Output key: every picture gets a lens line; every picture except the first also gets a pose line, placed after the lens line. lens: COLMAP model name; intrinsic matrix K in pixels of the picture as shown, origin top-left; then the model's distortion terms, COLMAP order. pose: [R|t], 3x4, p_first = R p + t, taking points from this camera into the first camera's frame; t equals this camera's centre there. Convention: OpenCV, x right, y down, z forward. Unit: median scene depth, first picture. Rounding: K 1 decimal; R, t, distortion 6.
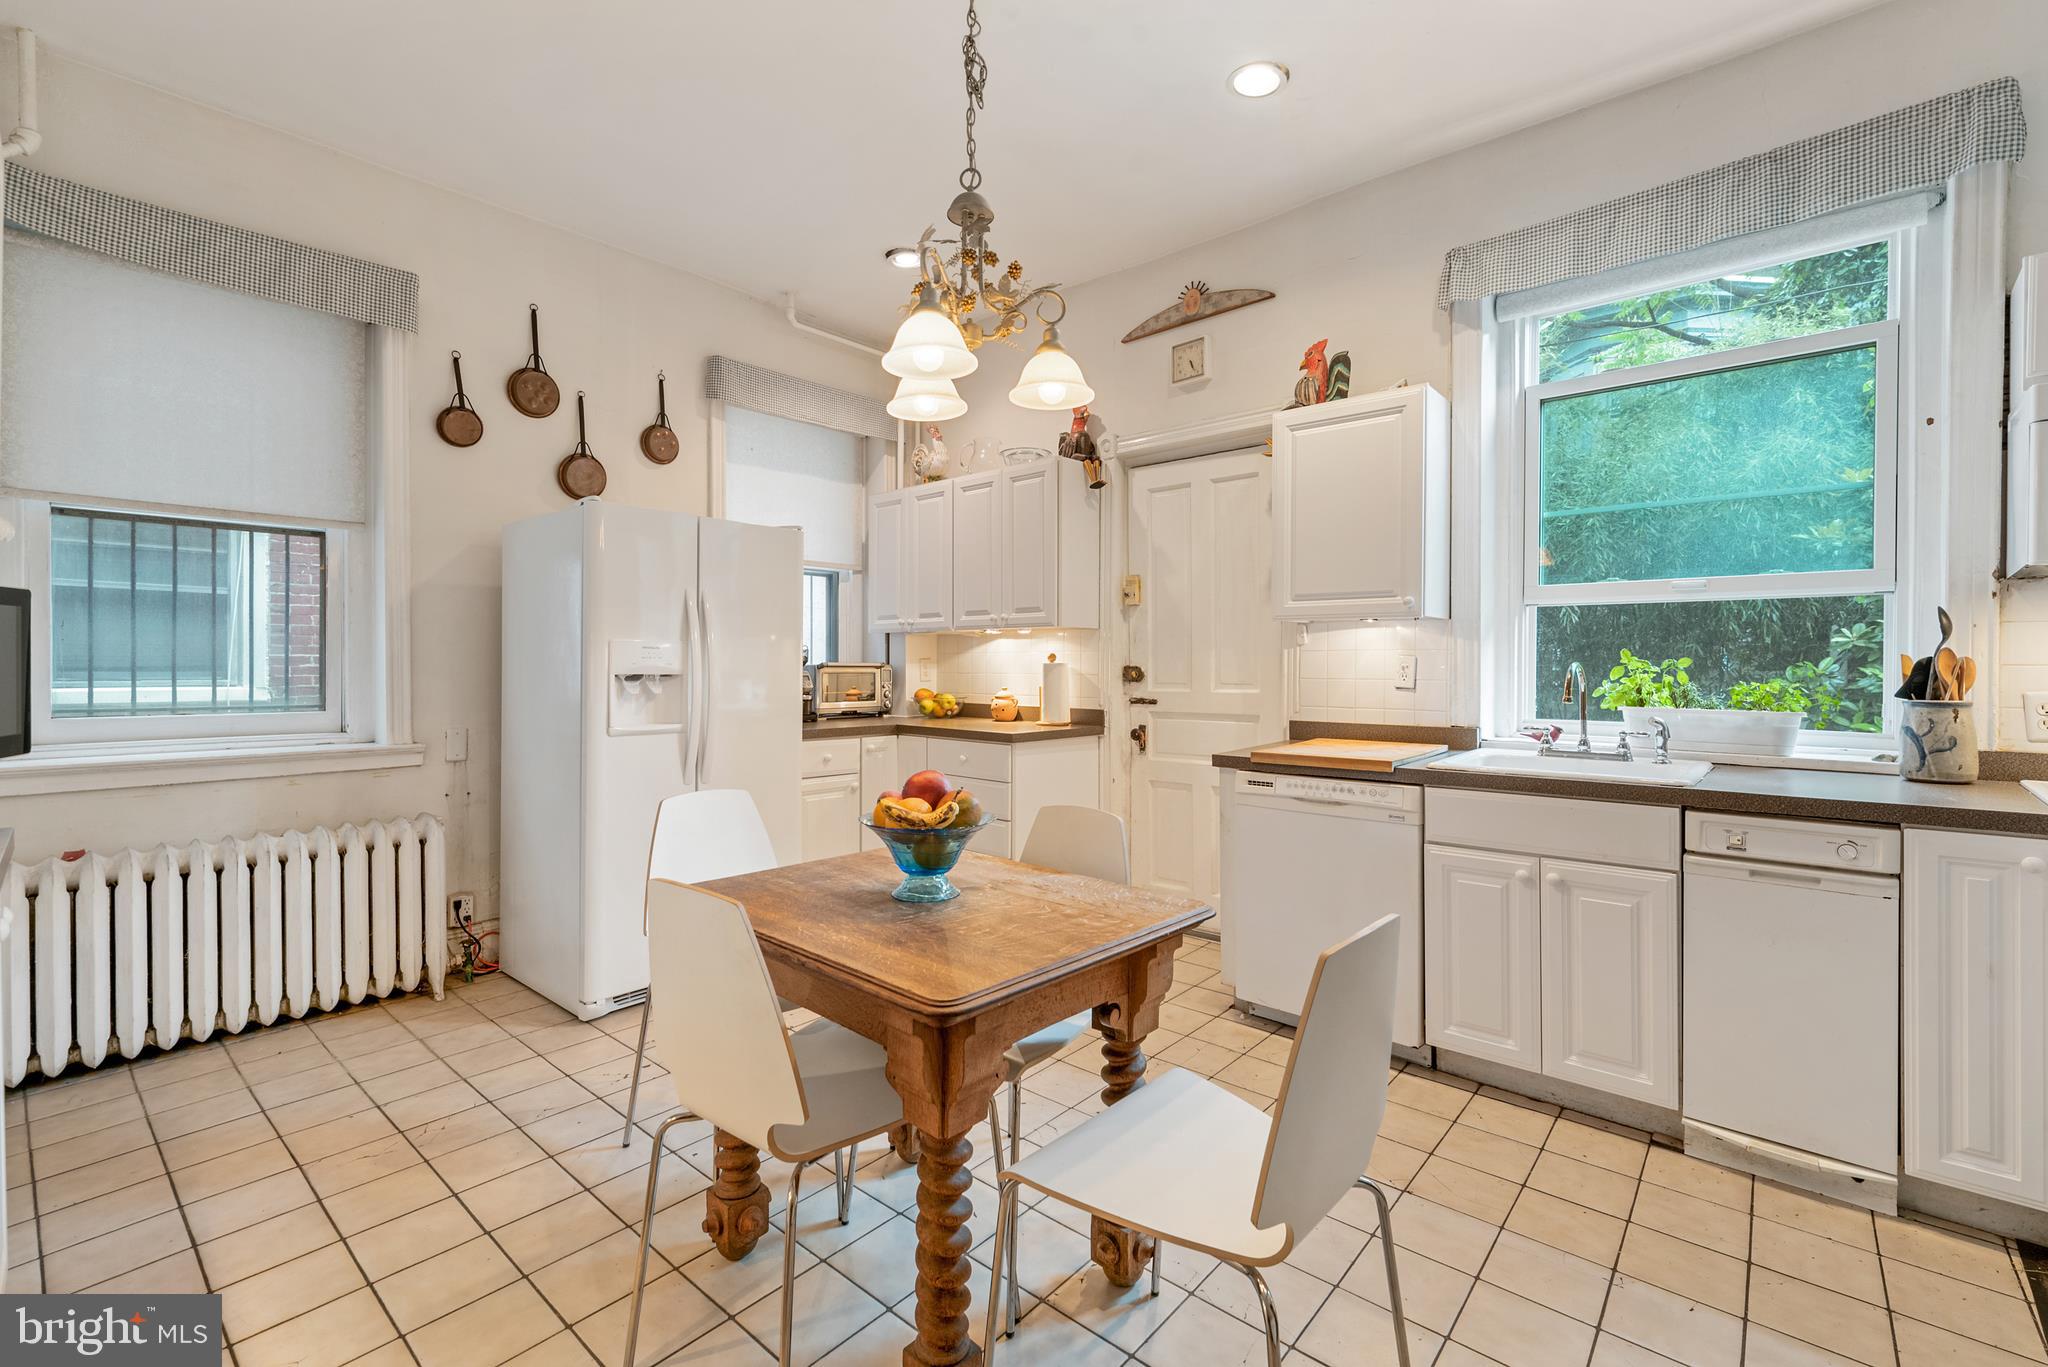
lens RADIAL K [[884.4, 0, 1036.9], [0, 884.4, 672.3], [0, 0, 1]] dist [0.002286, -0.000053]
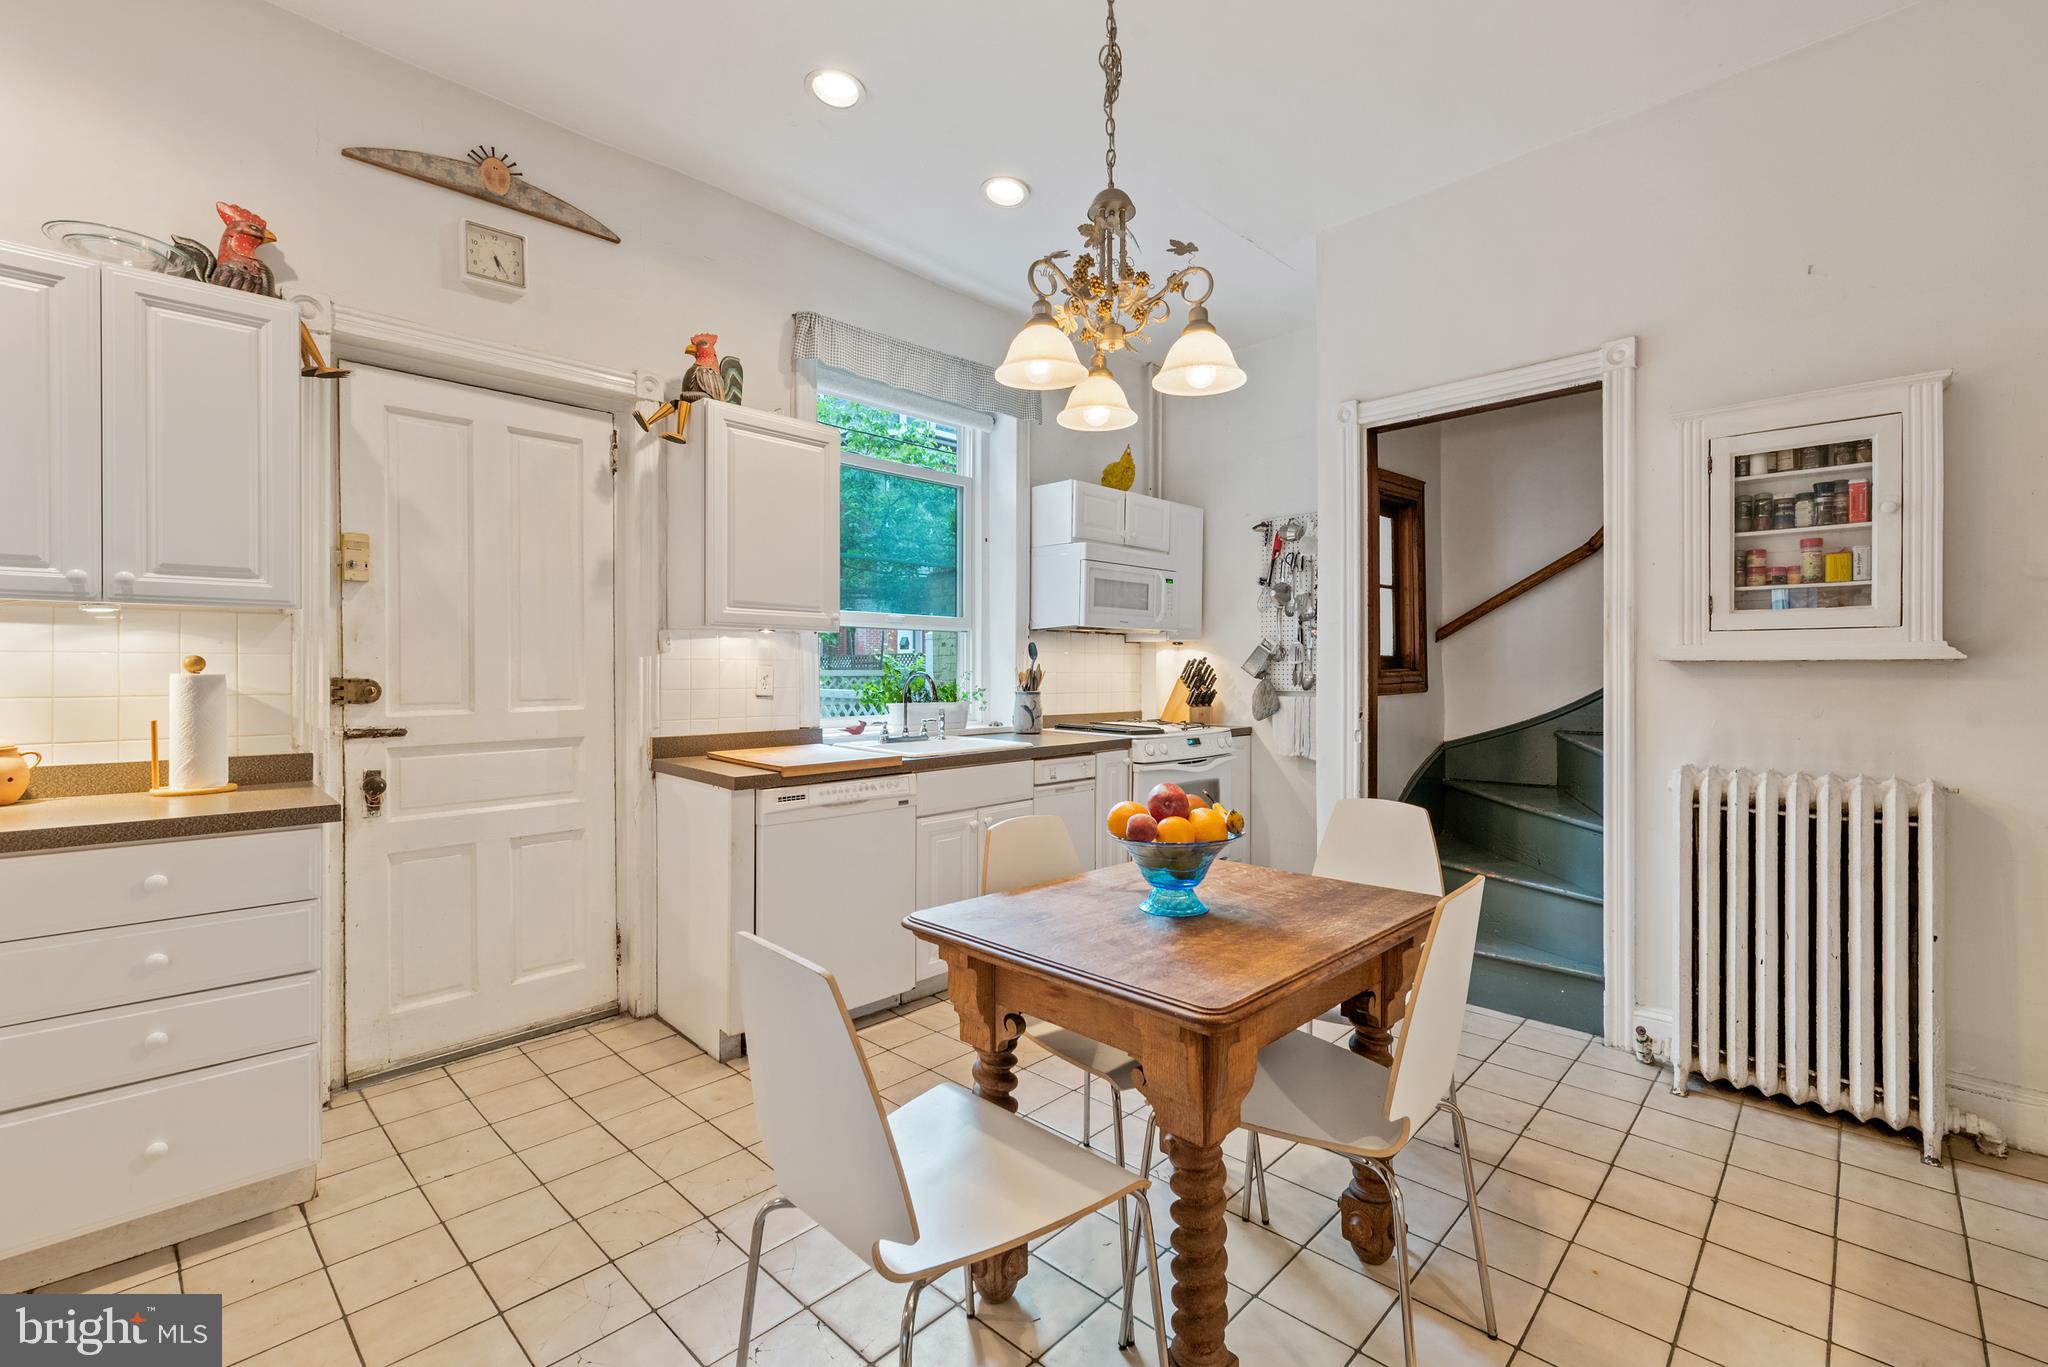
lens RADIAL K [[884.4, 0, 1035.3], [0, 884.4, 676.1], [0, 0, 1]] dist [0.002286, -0.000053]
pose [[0.050404, -0.007256, 0.998703, -0.534853], [0.011490, 0.999912, 0.006685, -0.007833], [-0.998663, 0.011138, 0.050483, 0.529120]]
